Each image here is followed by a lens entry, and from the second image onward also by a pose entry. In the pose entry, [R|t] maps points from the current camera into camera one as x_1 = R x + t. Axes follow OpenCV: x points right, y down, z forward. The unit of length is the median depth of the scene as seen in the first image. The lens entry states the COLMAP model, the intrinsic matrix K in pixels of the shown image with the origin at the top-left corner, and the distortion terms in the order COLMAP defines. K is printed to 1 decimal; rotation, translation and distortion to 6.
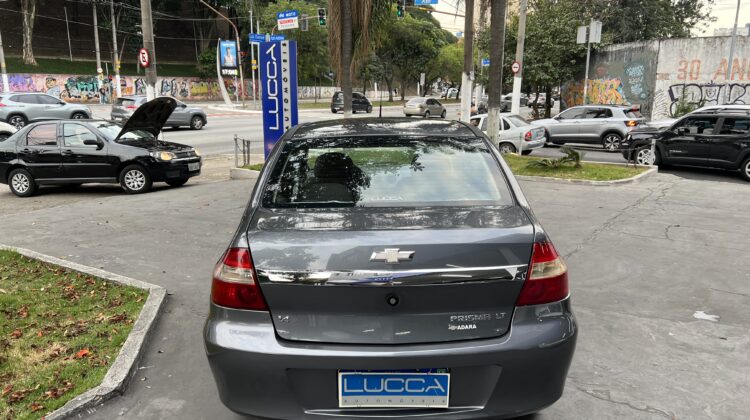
lens RADIAL K [[568.7, 0, 385.4], [0, 568.7, 214.7], [0, 0, 1]] dist [0.028968, -0.035913]
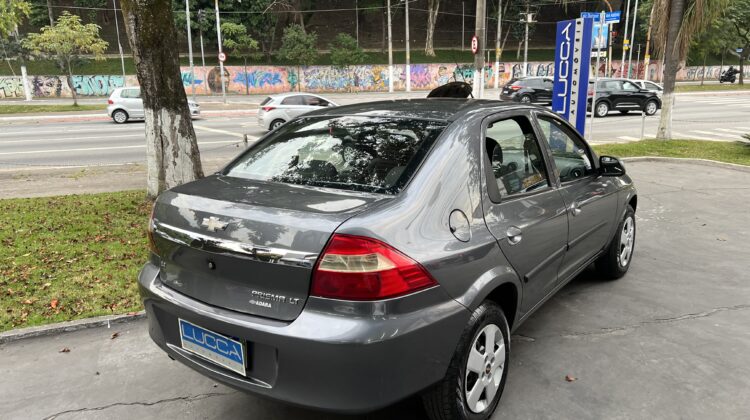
lens RADIAL K [[568.7, 0, 379.1], [0, 568.7, 214.5], [0, 0, 1]] dist [0.028968, -0.035913]
pose [[0.788924, 0.124402, -0.601766, 0.078787], [-0.108540, 0.992107, 0.062799, -0.004160], [0.604829, 0.015772, 0.796199, 0.027623]]
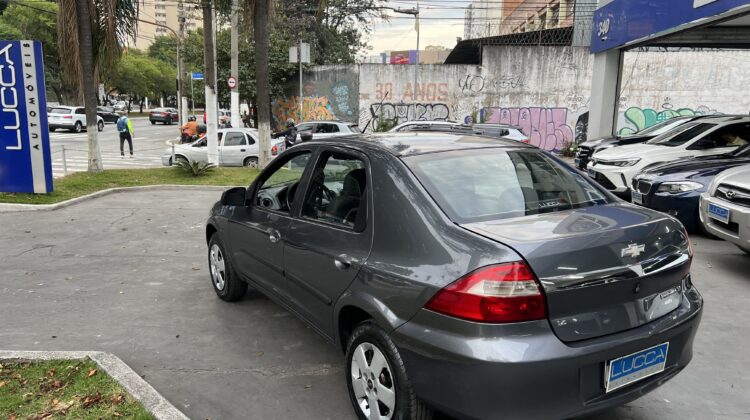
lens RADIAL K [[568.7, 0, 393.2], [0, 568.7, 206.8], [0, 0, 1]] dist [0.028968, -0.035913]
pose [[0.843650, -0.076738, 0.531381, -0.087731], [0.097248, 0.995203, -0.010677, -0.004567], [-0.528012, 0.060683, 0.847066, 0.022386]]
